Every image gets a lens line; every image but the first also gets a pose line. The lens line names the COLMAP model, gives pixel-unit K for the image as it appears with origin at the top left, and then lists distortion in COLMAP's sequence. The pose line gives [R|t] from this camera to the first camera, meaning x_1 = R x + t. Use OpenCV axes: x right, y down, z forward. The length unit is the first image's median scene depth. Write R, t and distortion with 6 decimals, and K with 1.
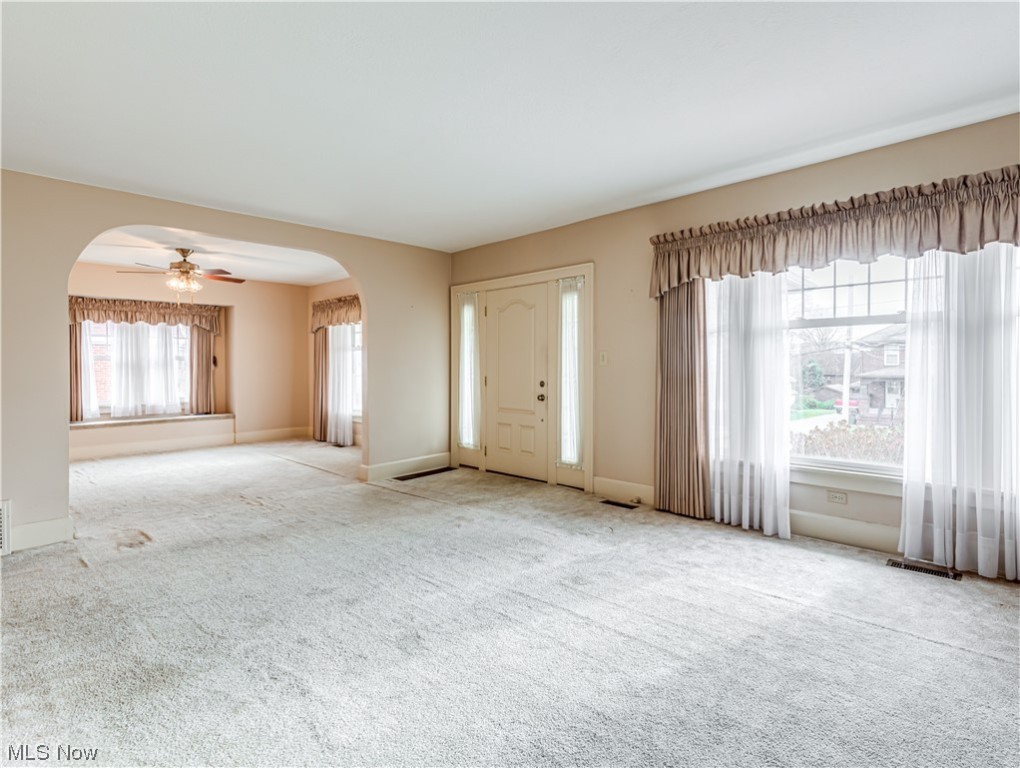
lens RADIAL K [[520.5, 0, 510.0], [0, 520.5, 364.5], [0, 0, 1]] dist [0.004859, 0.000199]
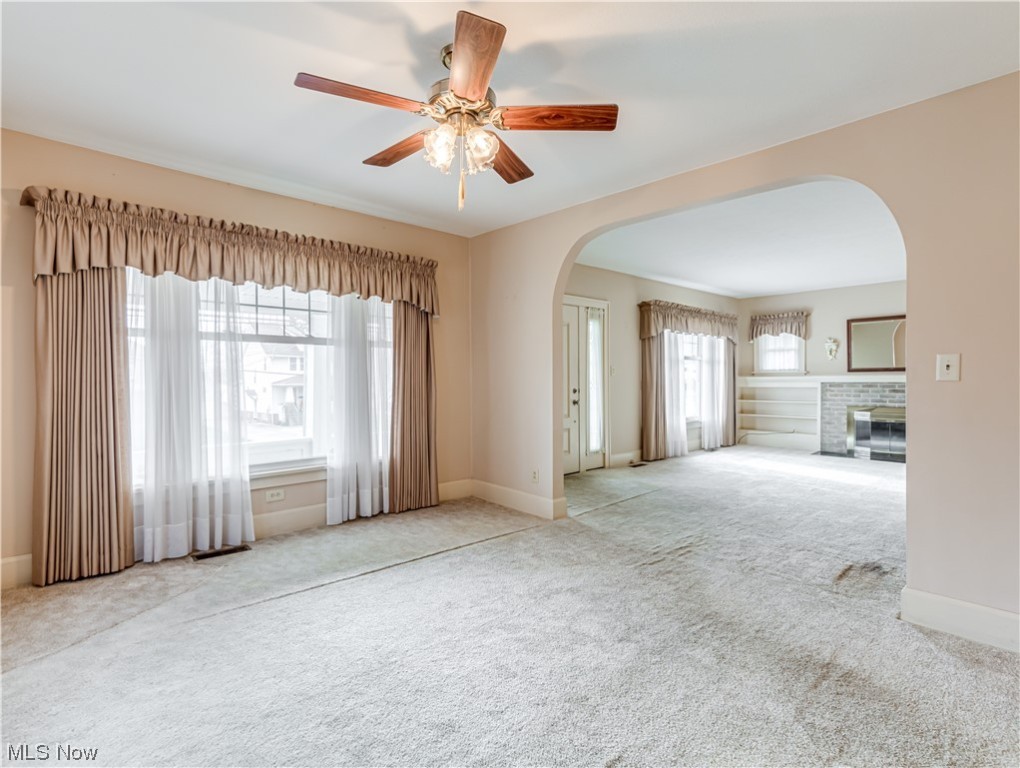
lens RADIAL K [[520.5, 0, 505.6], [0, 520.5, 384.4], [0, 0, 1]] dist [0.004859, 0.000199]
pose [[0.059110, -0.009654, 0.998205, -0.513530], [-0.002722, 0.999948, 0.009832, 0.005010], [-0.998248, -0.003298, 0.059081, 0.489203]]
